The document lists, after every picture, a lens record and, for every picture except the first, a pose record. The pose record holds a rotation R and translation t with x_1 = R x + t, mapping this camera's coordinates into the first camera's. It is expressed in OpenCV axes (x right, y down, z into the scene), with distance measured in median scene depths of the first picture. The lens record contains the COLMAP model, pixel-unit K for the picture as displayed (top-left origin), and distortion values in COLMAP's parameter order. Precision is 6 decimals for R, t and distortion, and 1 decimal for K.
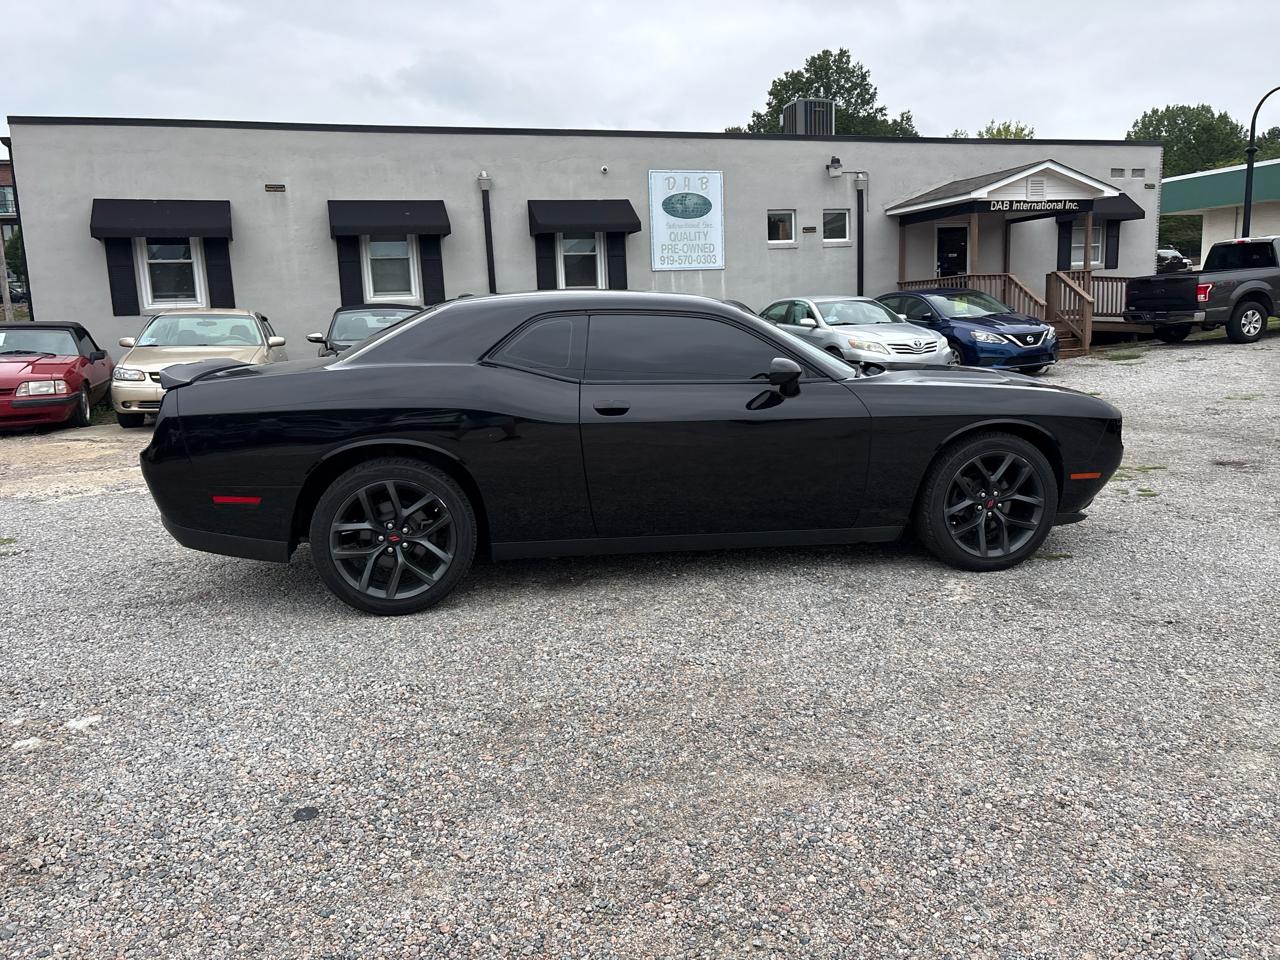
lens RADIAL K [[964.1, 0, 638.8], [0, 964.1, 478.5], [0, 0, 1]] dist [0.022686, -0.004957]
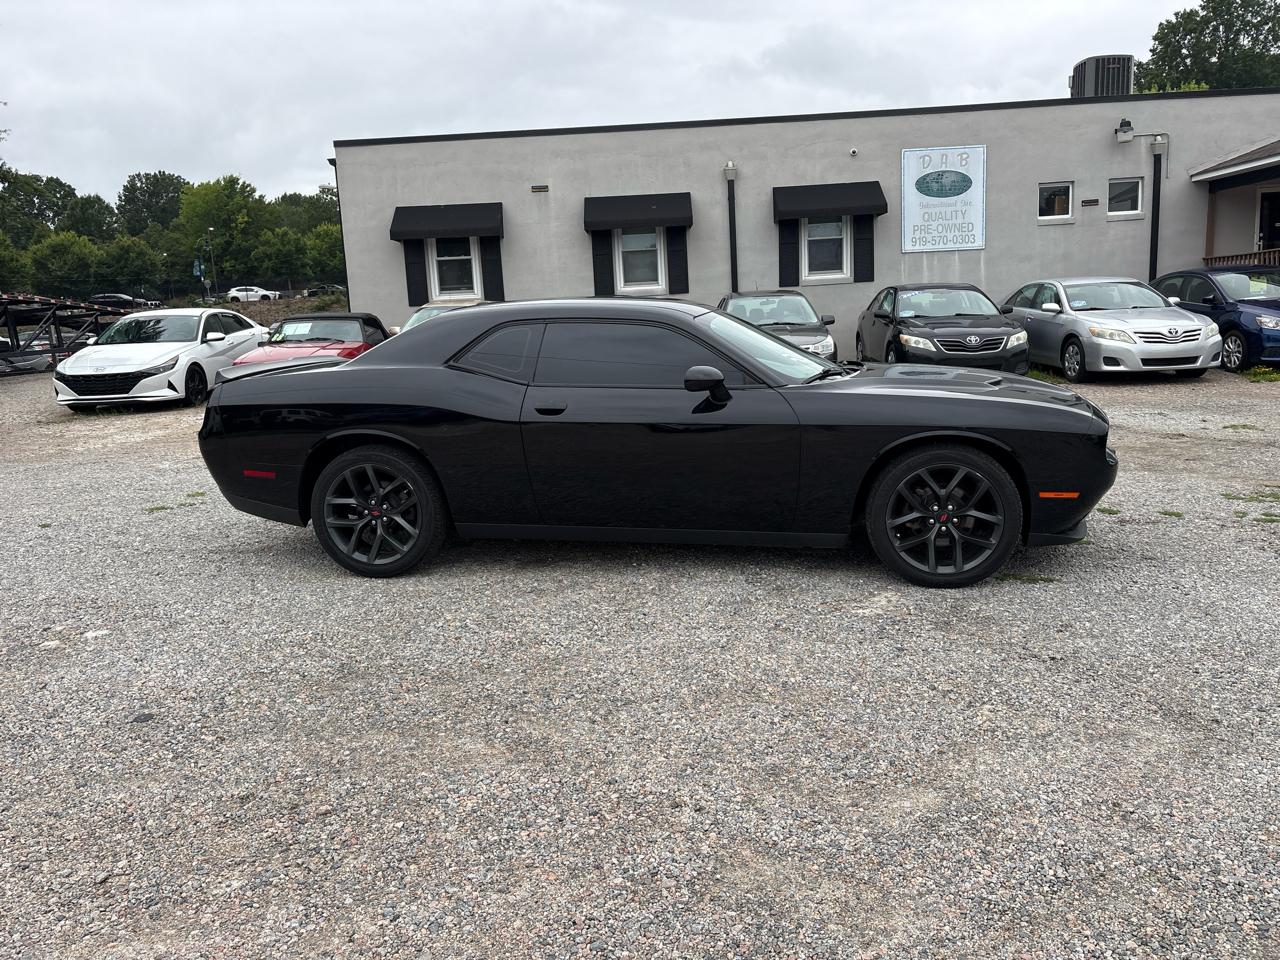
lens RADIAL K [[957.8, 0, 634.8], [0, 957.8, 480.2], [0, 0, 1]] dist [0.029641, -0.024129]
pose [[0.938465, 0.054795, -0.341001, 0.113784], [-0.046429, 0.998388, 0.032653, -0.008081], [0.342240, -0.014811, 0.939496, -0.000111]]
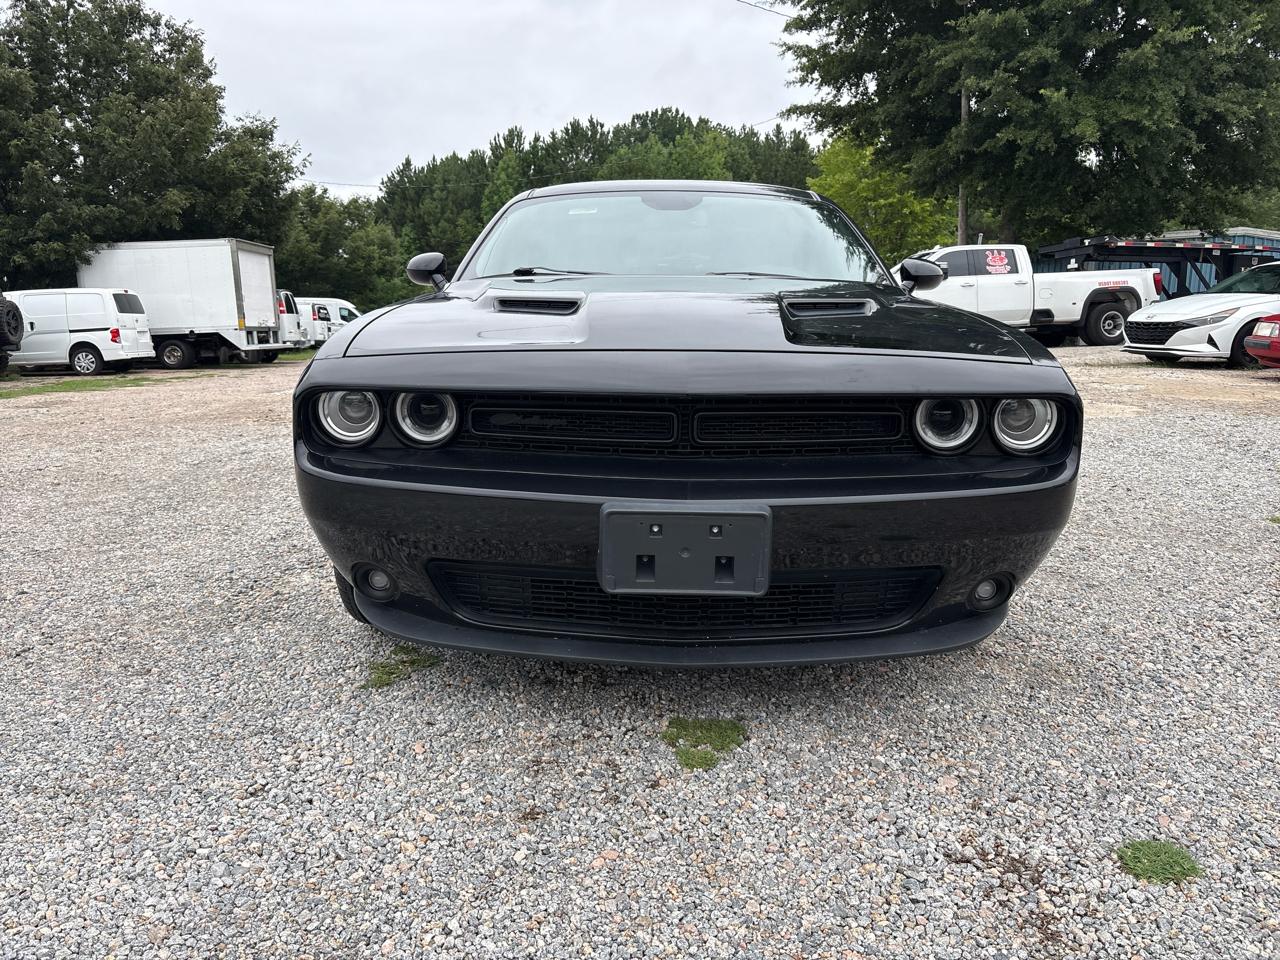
lens RADIAL K [[949.3, 0, 640.2], [0, 949.3, 476.0], [0, 0, 1]] dist [0.031748, -0.032214]
pose [[-0.192342, 0.206849, -0.959280, 0.245755], [-0.169835, 0.955765, 0.240144, -0.046115], [0.966520, 0.209109, -0.148703, 0.349693]]
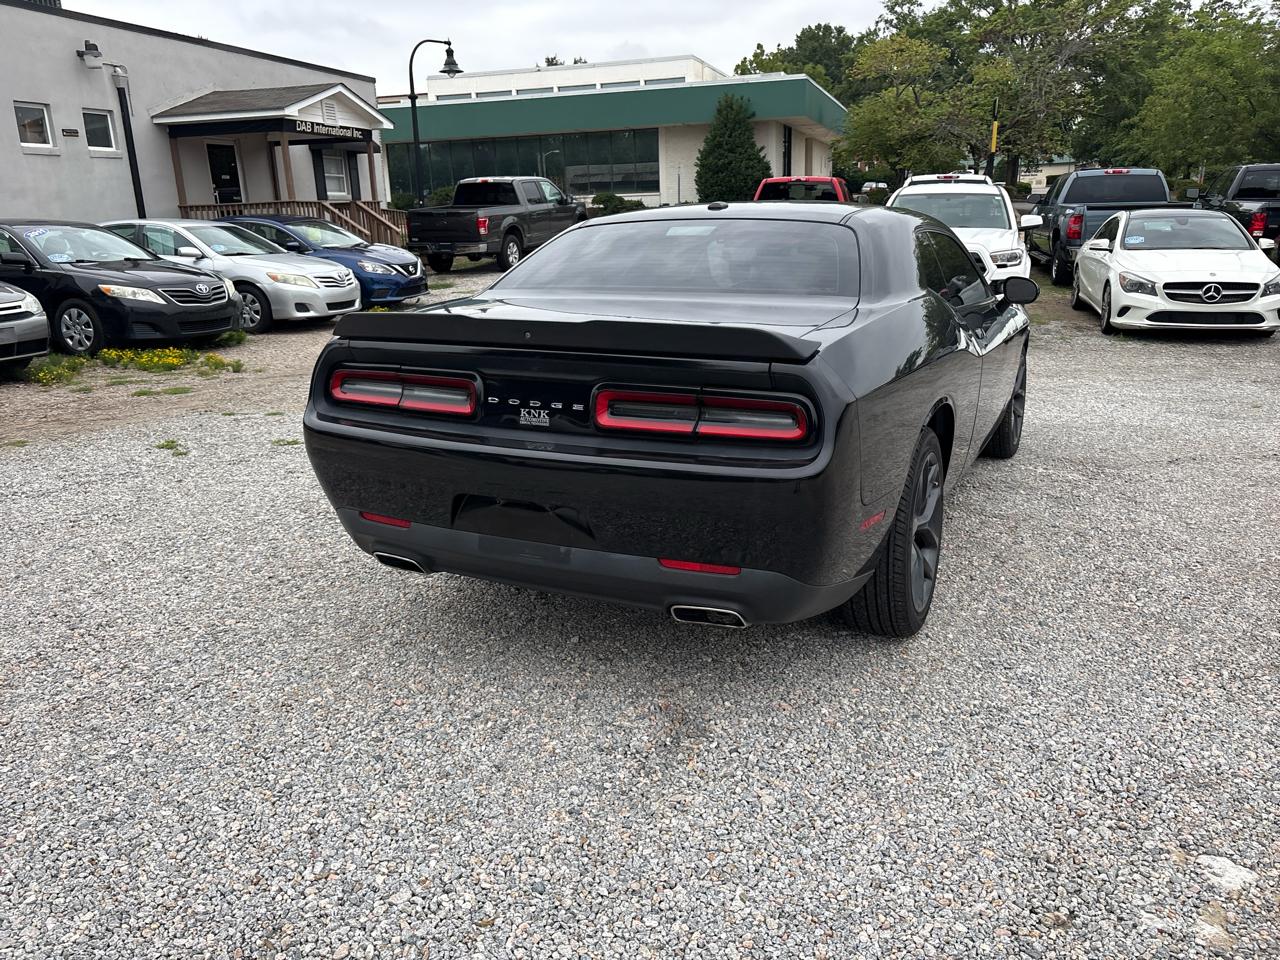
lens RADIAL K [[971.0, 0, 639.4], [0, 971.0, 482.0], [0, 0, 1]] dist [0.023750, -0.012053]
pose [[0.603280, -0.185752, 0.775597, -0.246484], [0.132278, 0.982334, 0.132376, -0.026711], [-0.786484, 0.022735, 0.617193, 0.177356]]
